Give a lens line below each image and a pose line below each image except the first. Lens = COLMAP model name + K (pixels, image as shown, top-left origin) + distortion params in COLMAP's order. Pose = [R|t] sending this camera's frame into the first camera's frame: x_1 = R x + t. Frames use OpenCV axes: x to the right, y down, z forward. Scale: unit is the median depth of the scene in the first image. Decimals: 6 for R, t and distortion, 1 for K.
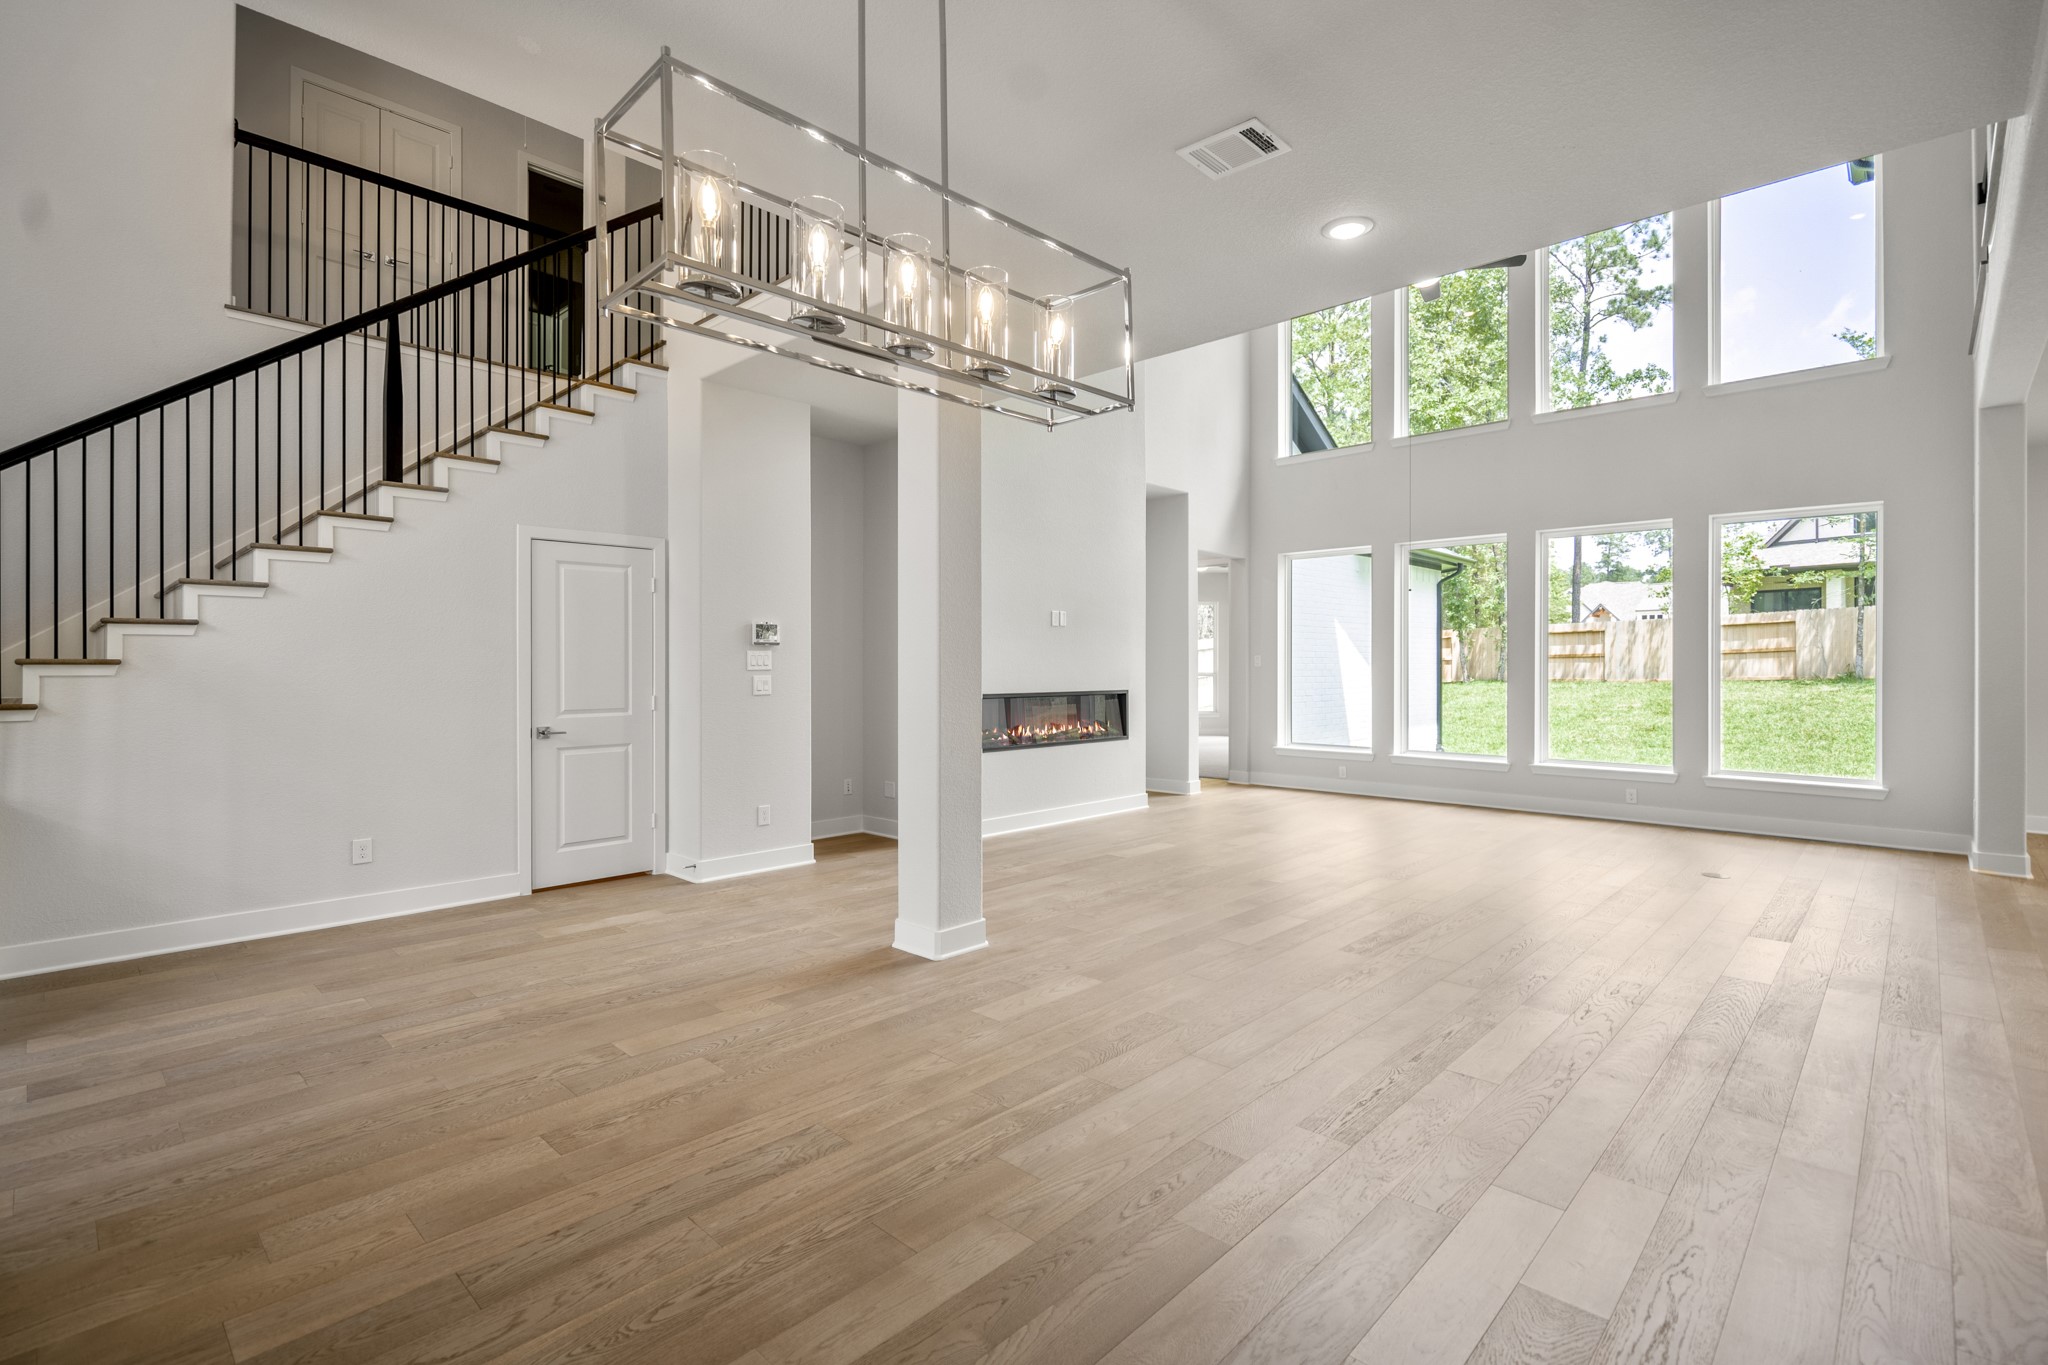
lens RADIAL K [[943.7, 0, 1021.5], [0, 943.7, 674.4], [0, 0, 1]] dist [0.001891, -0.000703]
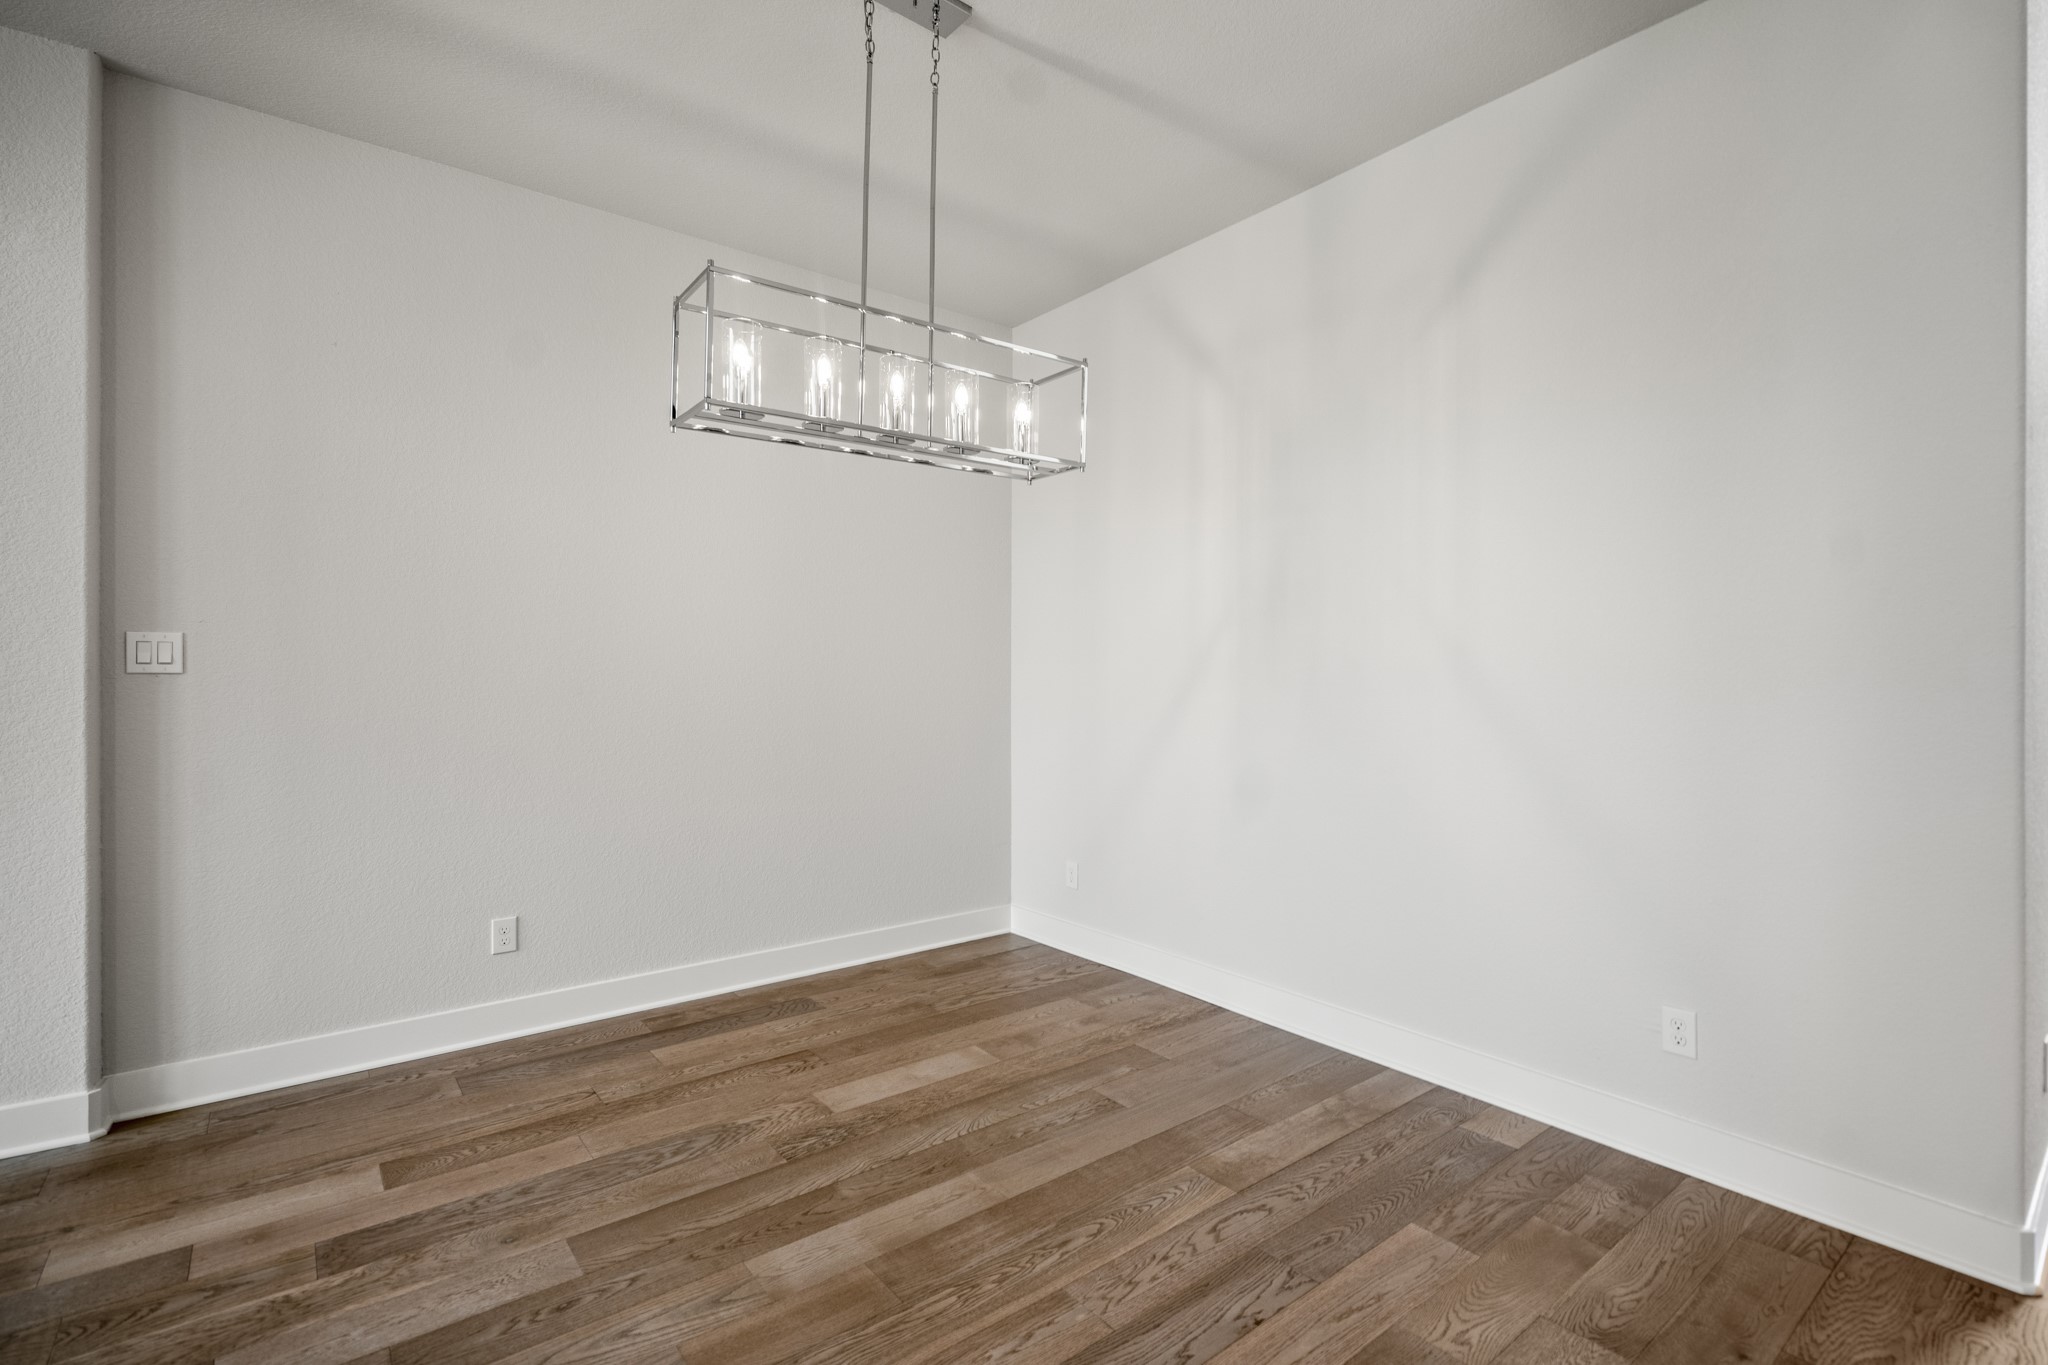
lens RADIAL K [[943.7, 0, 1021.5], [0, 943.7, 674.4], [0, 0, 1]] dist [0.001891, -0.000703]
pose [[-0.989990, -0.001828, 0.141125, -0.438758], [-0.001485, 0.999996, 0.002534, -0.009991], [-0.141129, 0.002299, -0.989988, 2.080373]]
